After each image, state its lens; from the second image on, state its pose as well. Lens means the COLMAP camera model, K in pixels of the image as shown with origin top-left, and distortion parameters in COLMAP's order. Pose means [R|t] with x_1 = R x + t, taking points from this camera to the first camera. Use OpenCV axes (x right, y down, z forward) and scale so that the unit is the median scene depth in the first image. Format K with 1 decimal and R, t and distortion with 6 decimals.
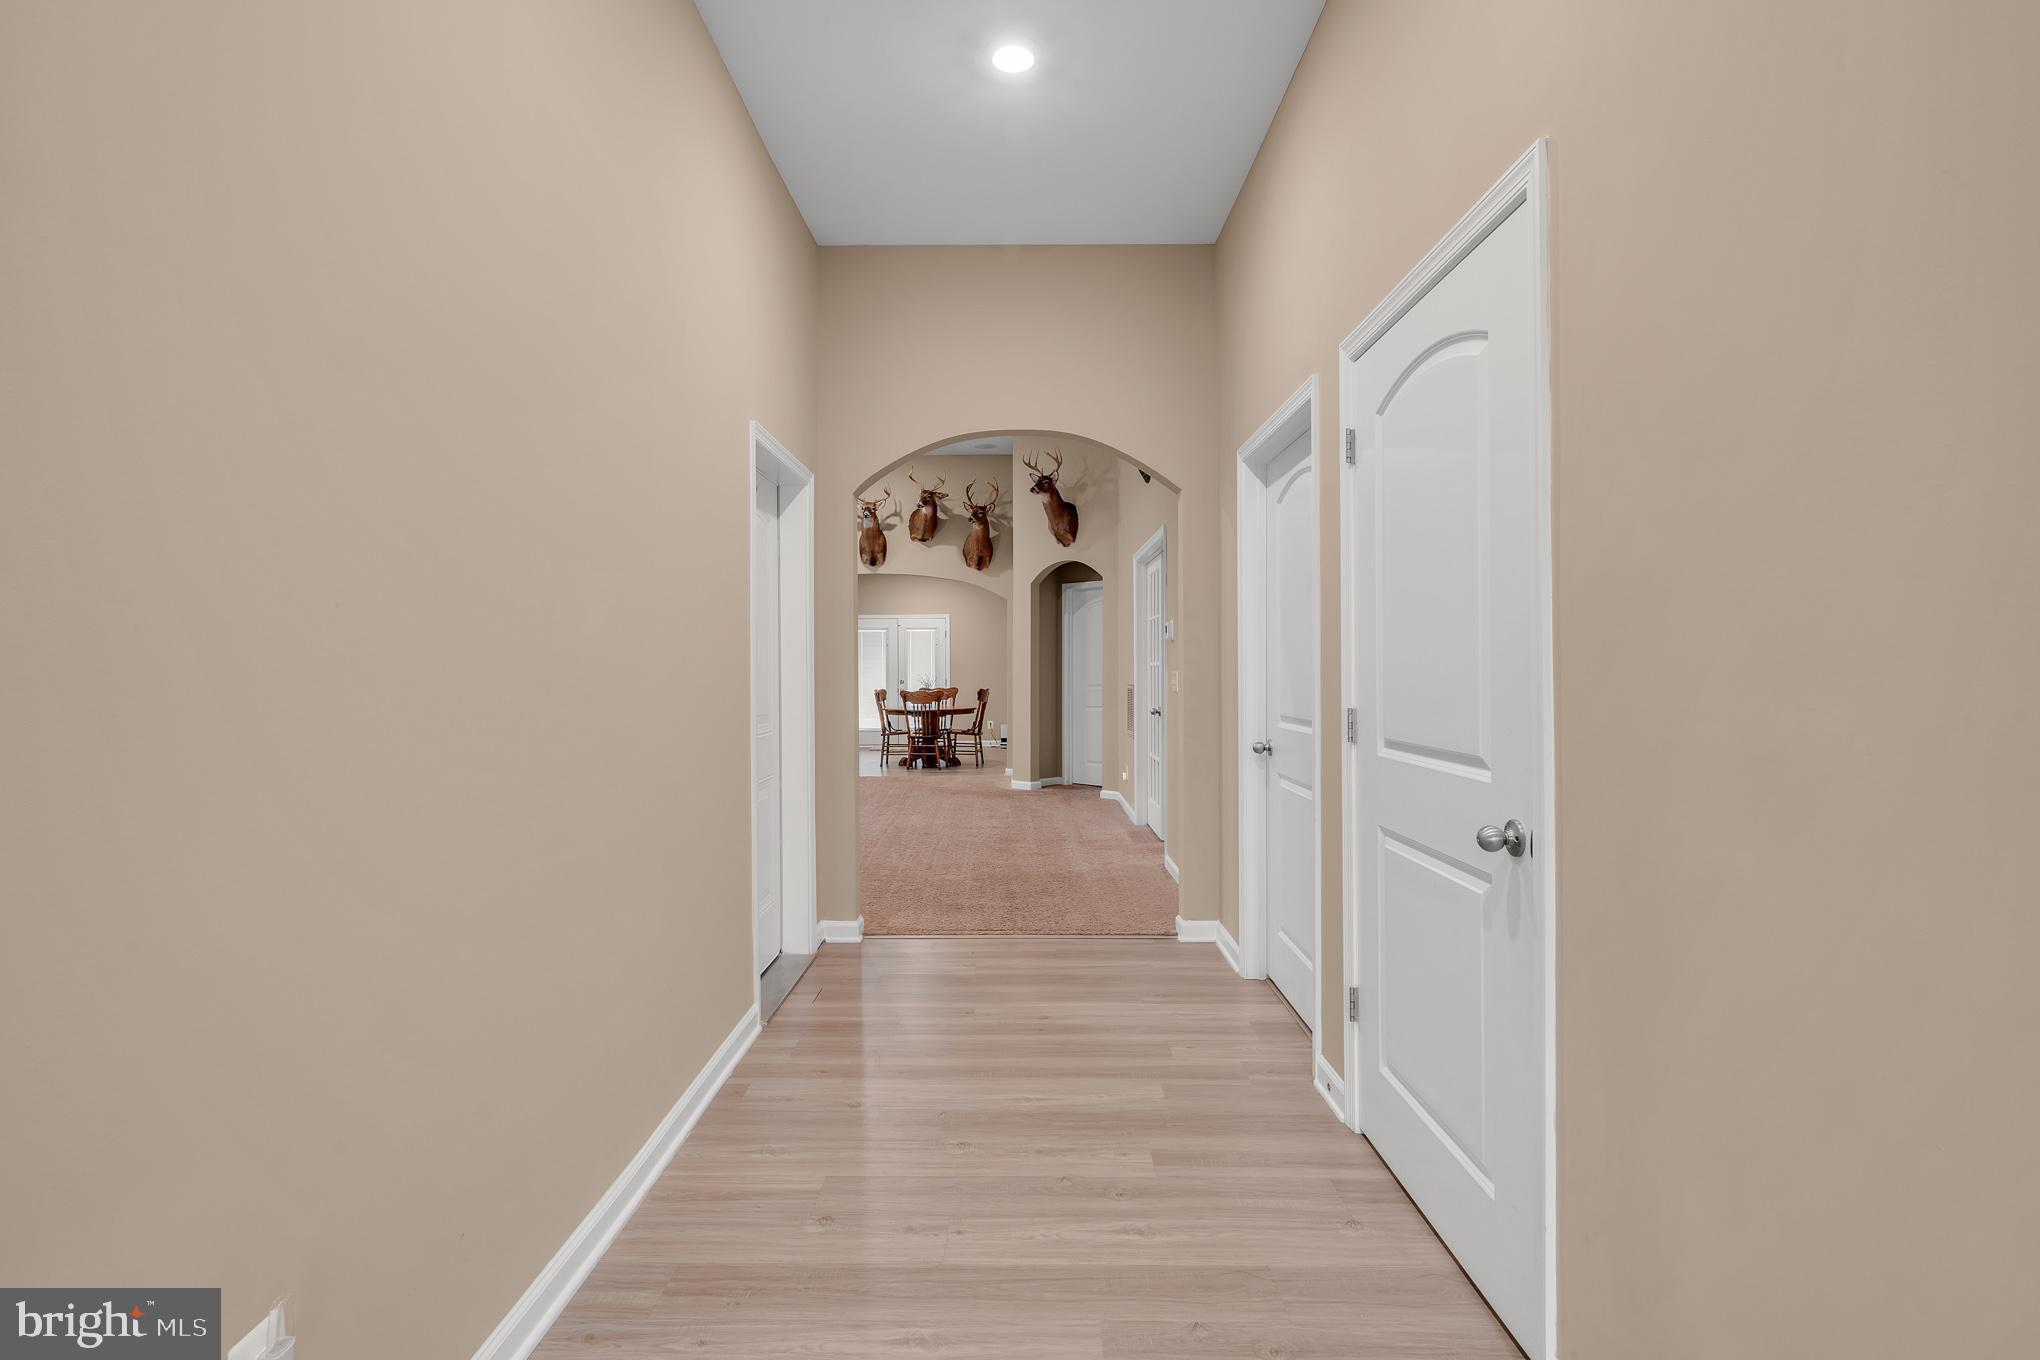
lens RADIAL K [[797.5, 0, 1018.9], [0, 797.5, 671.9], [0, 0, 1]] dist [-0.004205, -0.000287]
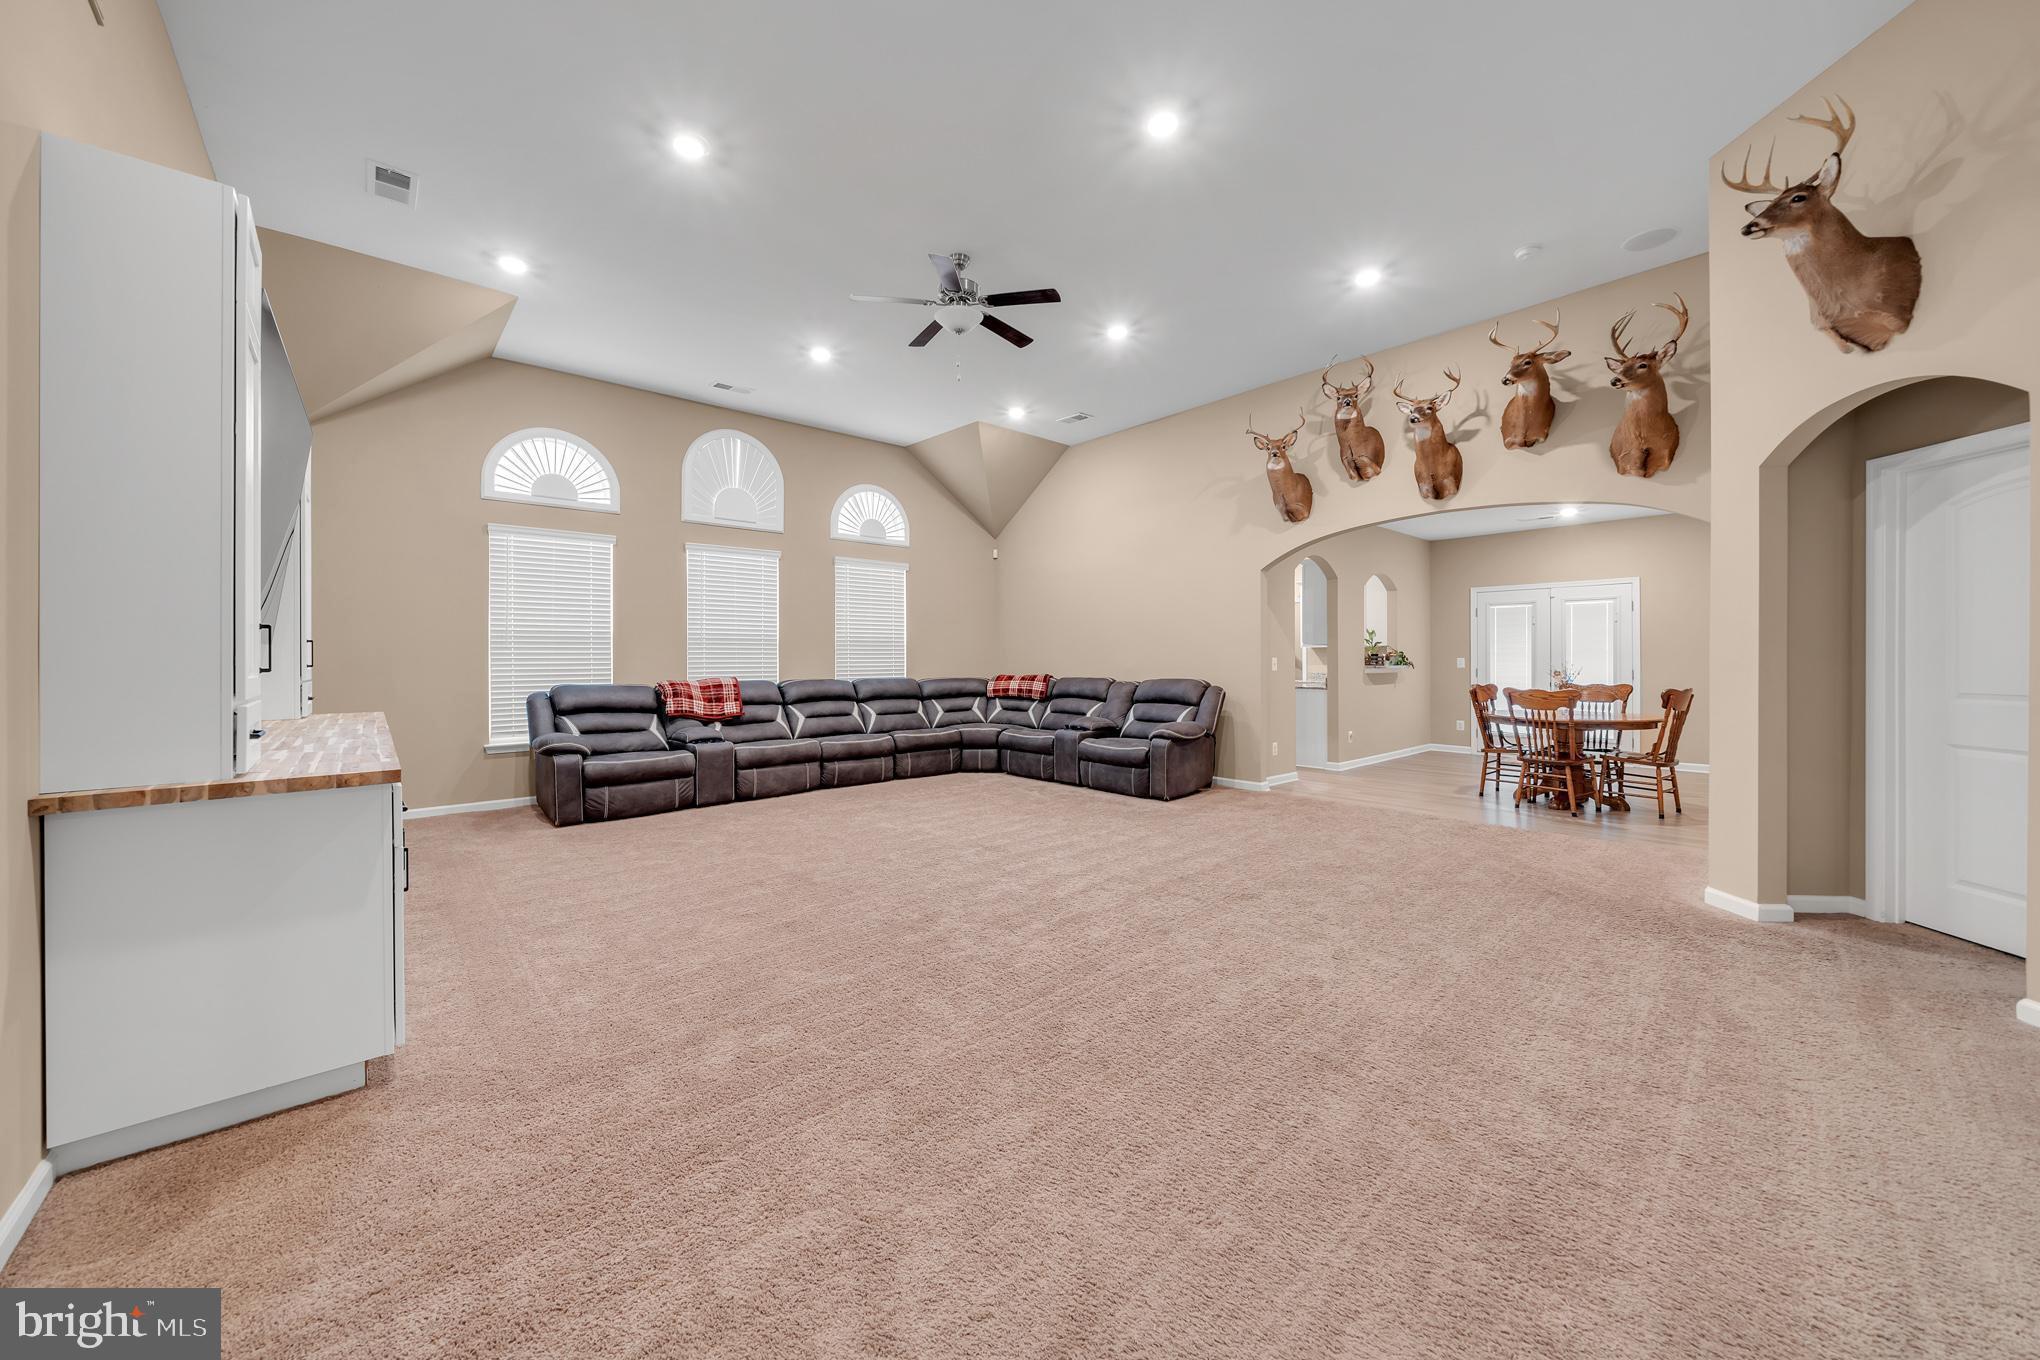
lens RADIAL K [[724.0, 0, 1033.8], [0, 724.0, 654.1], [0, 0, 1]] dist [-0.004962, 0.000316]
pose [[0.679836, 0.001570, -0.733363, 0.029972], [-0.007210, 0.999964, -0.004543, 0.001070], [0.733329, 0.008376, 0.679822, 0.358978]]
